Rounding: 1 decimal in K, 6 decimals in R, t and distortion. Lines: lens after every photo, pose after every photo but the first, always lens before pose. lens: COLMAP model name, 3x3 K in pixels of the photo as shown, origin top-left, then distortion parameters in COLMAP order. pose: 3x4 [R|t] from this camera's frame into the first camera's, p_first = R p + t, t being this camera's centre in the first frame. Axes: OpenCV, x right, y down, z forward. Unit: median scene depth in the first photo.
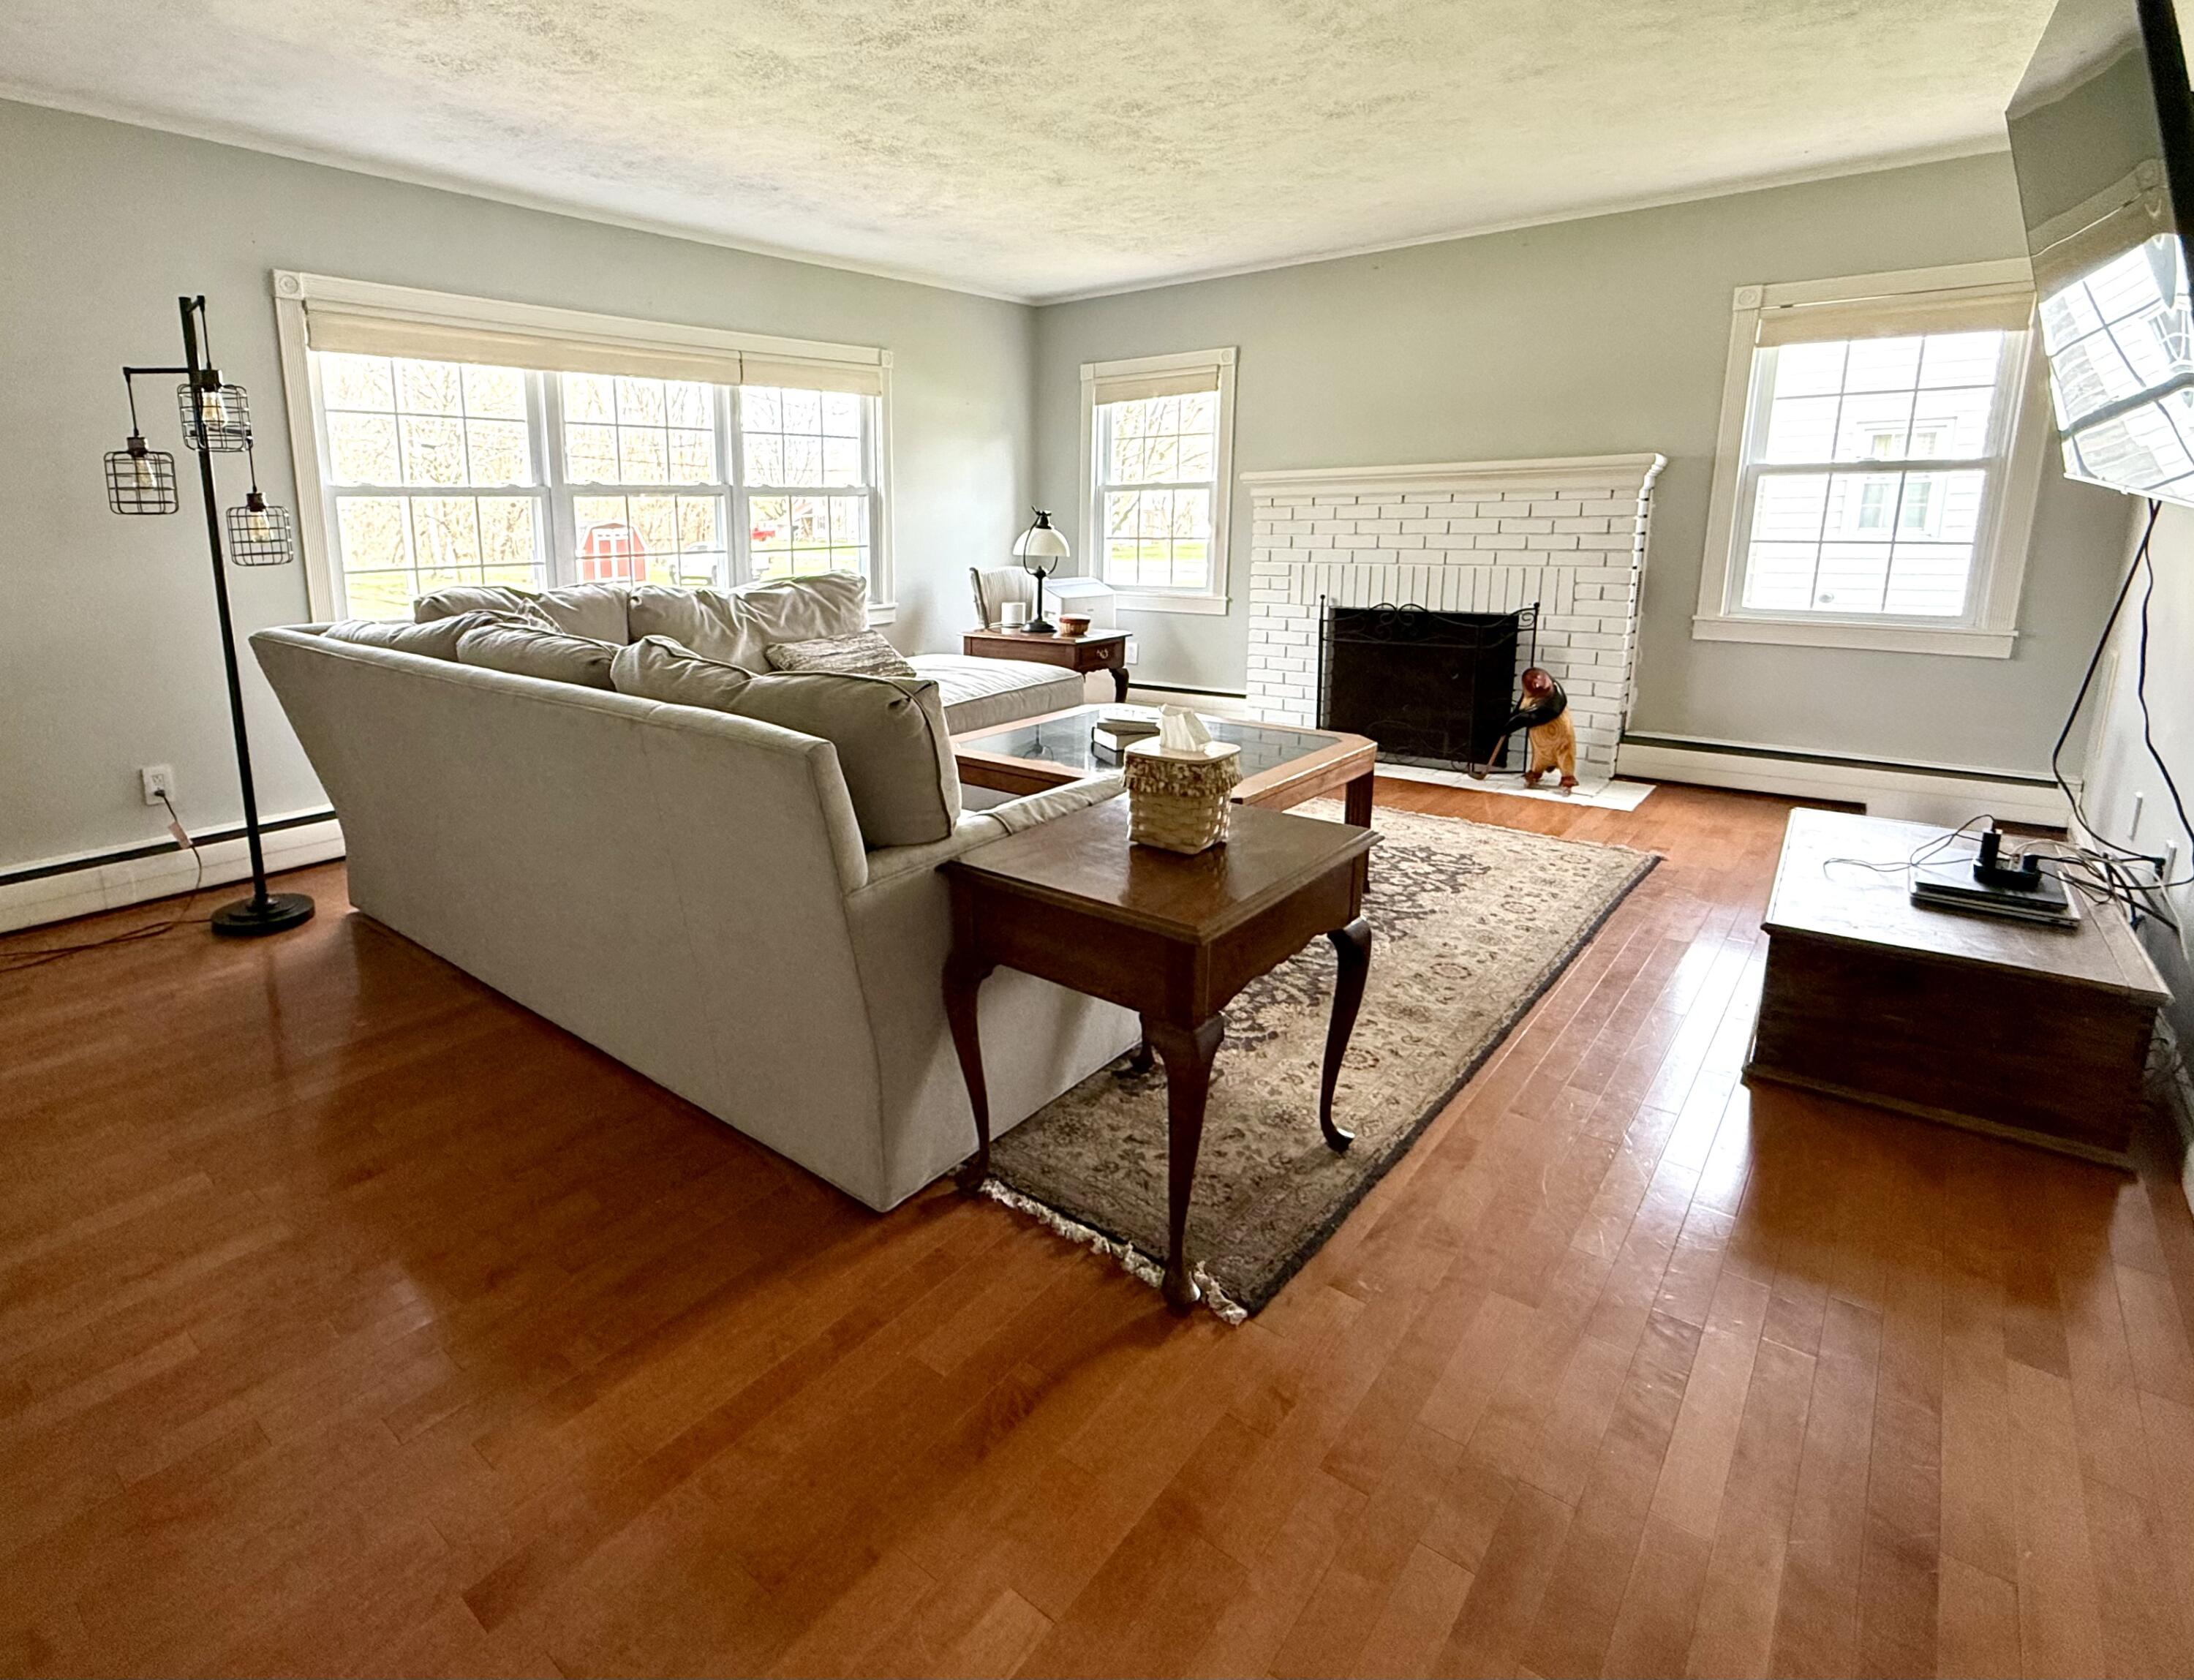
lens RADIAL K [[1110.4, 0, 878.8], [0, 1110.4, 708.5], [0, 0, 1]] dist [-0.003523, -0.000716]
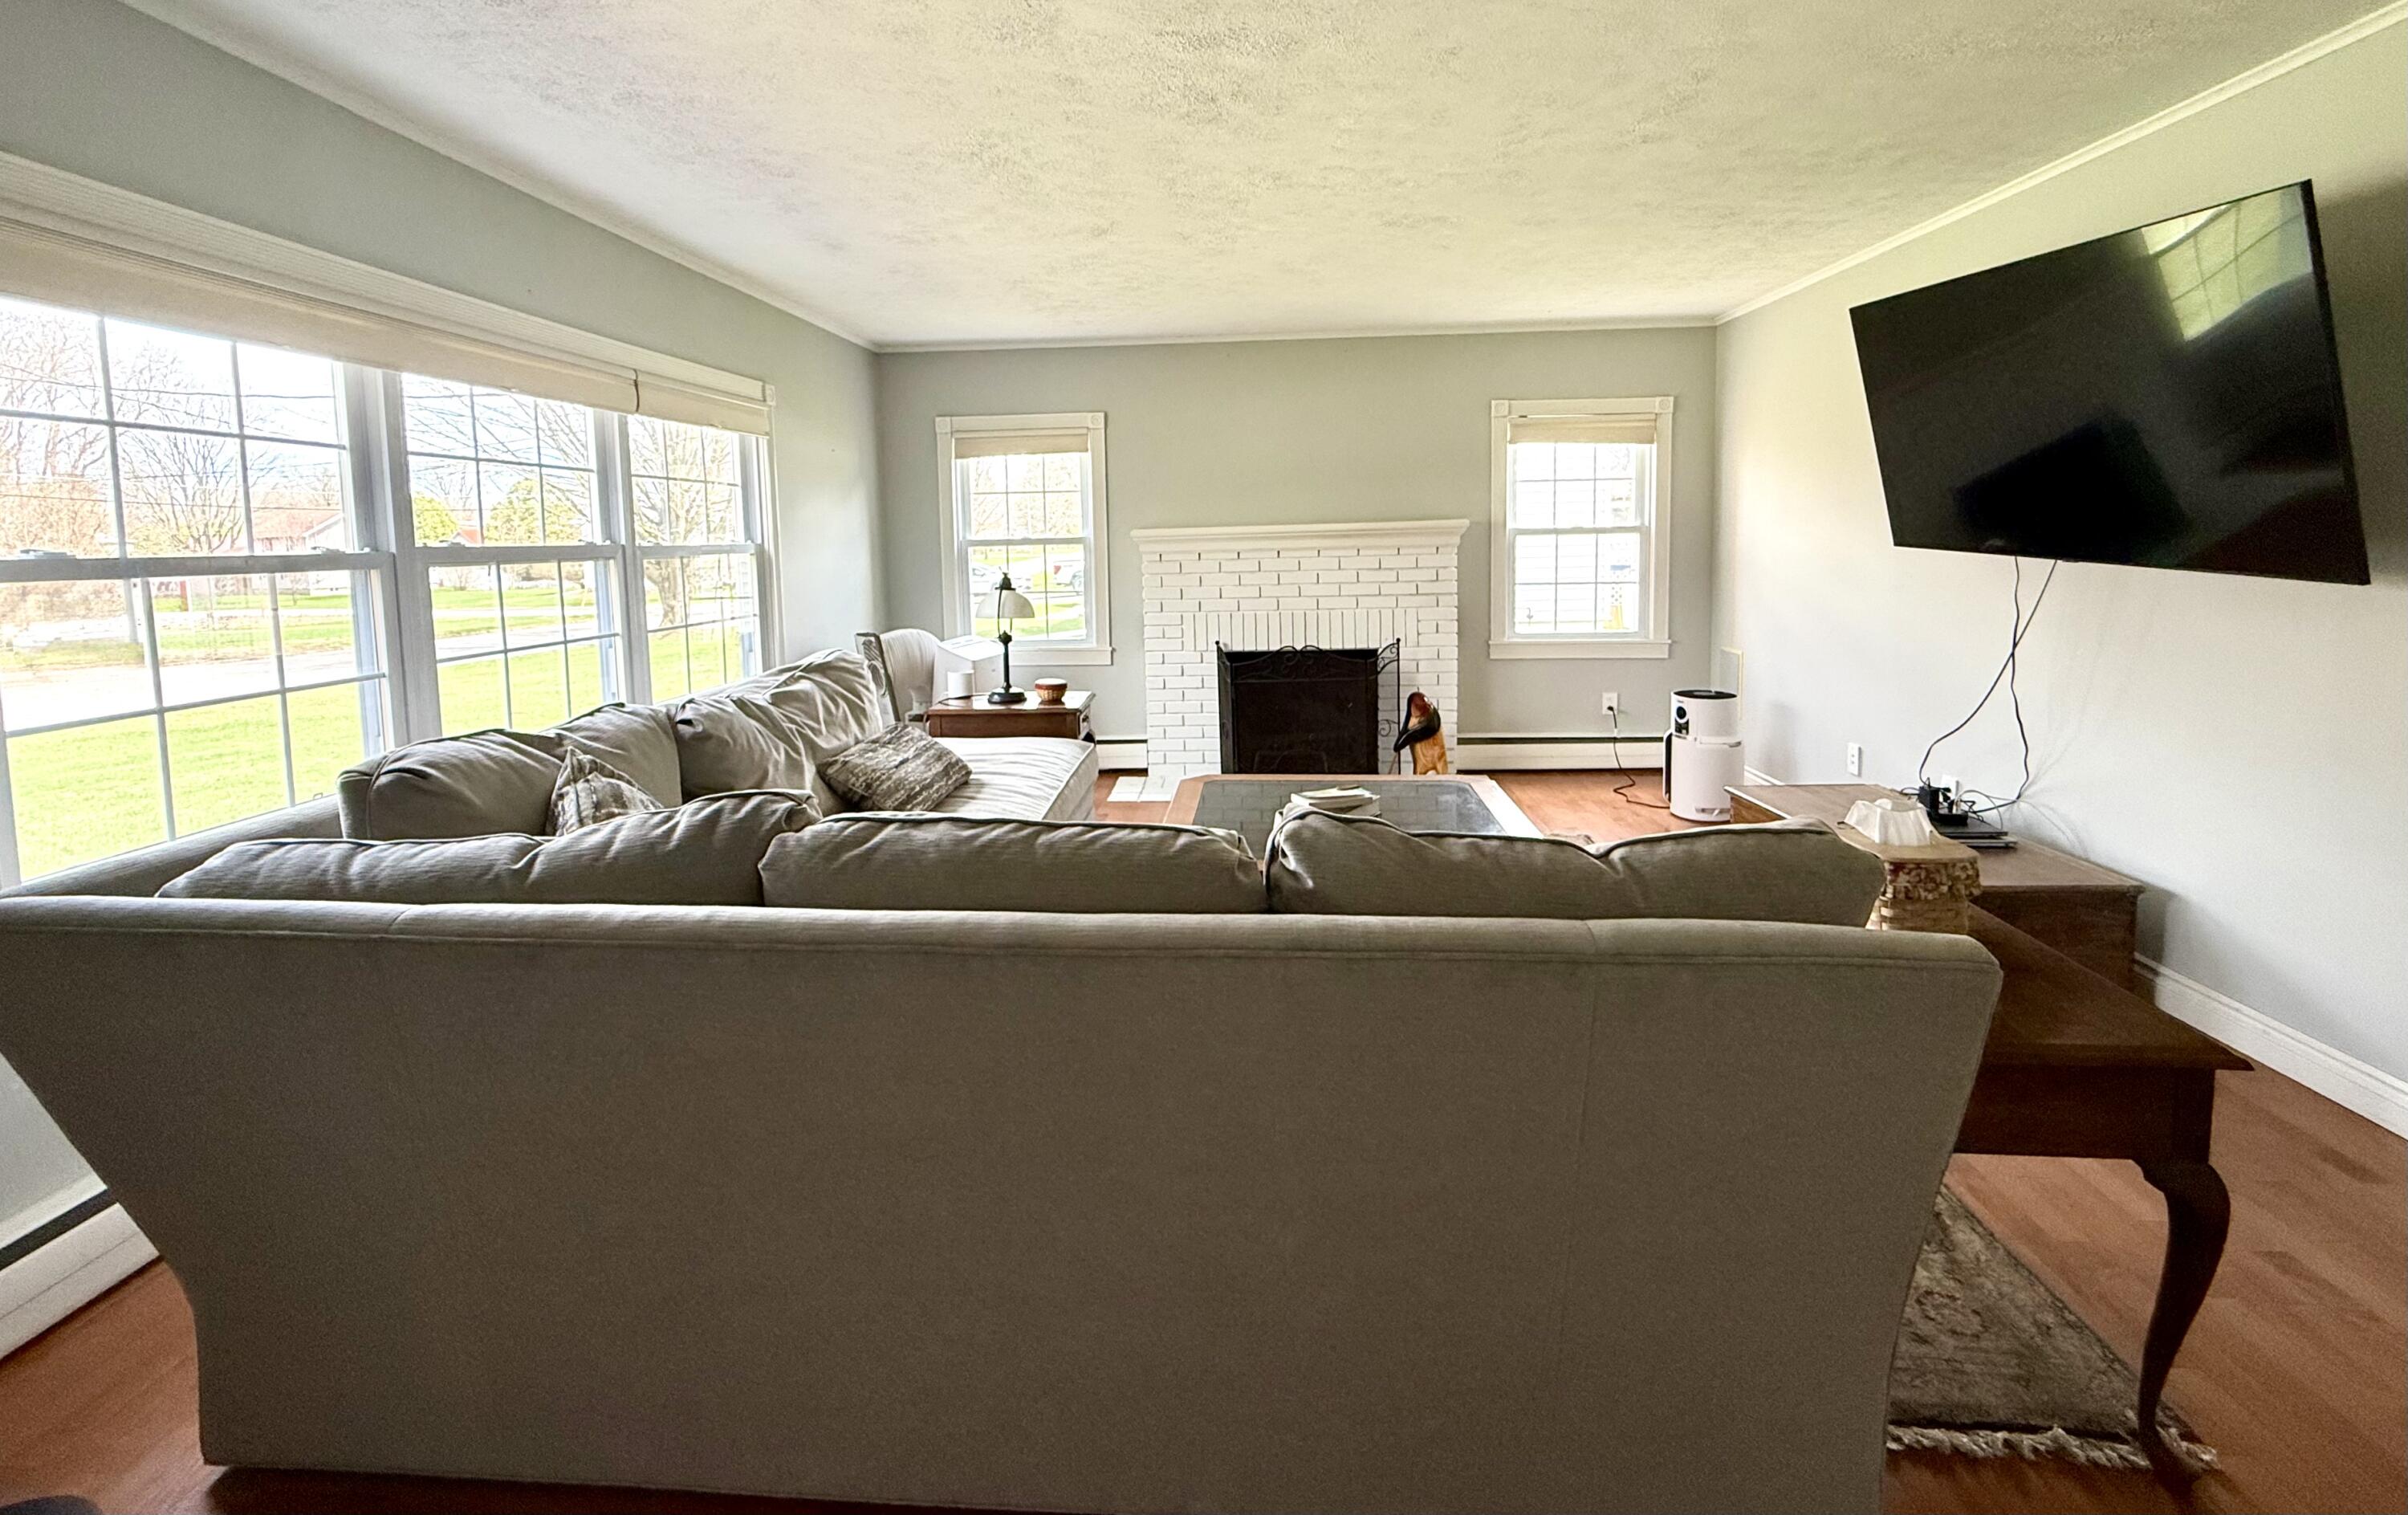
lens RADIAL K [[1031.7, 0, 1172.5], [0, 1031.7, 607.3], [0, 0, 1]] dist [0.001600, 0.000066]
pose [[0.776242, -0.042219, 0.629020, -0.290734], [0.118444, 0.989754, -0.079735, -0.064106], [-0.619209, 0.136397, 0.773289, 0.257849]]
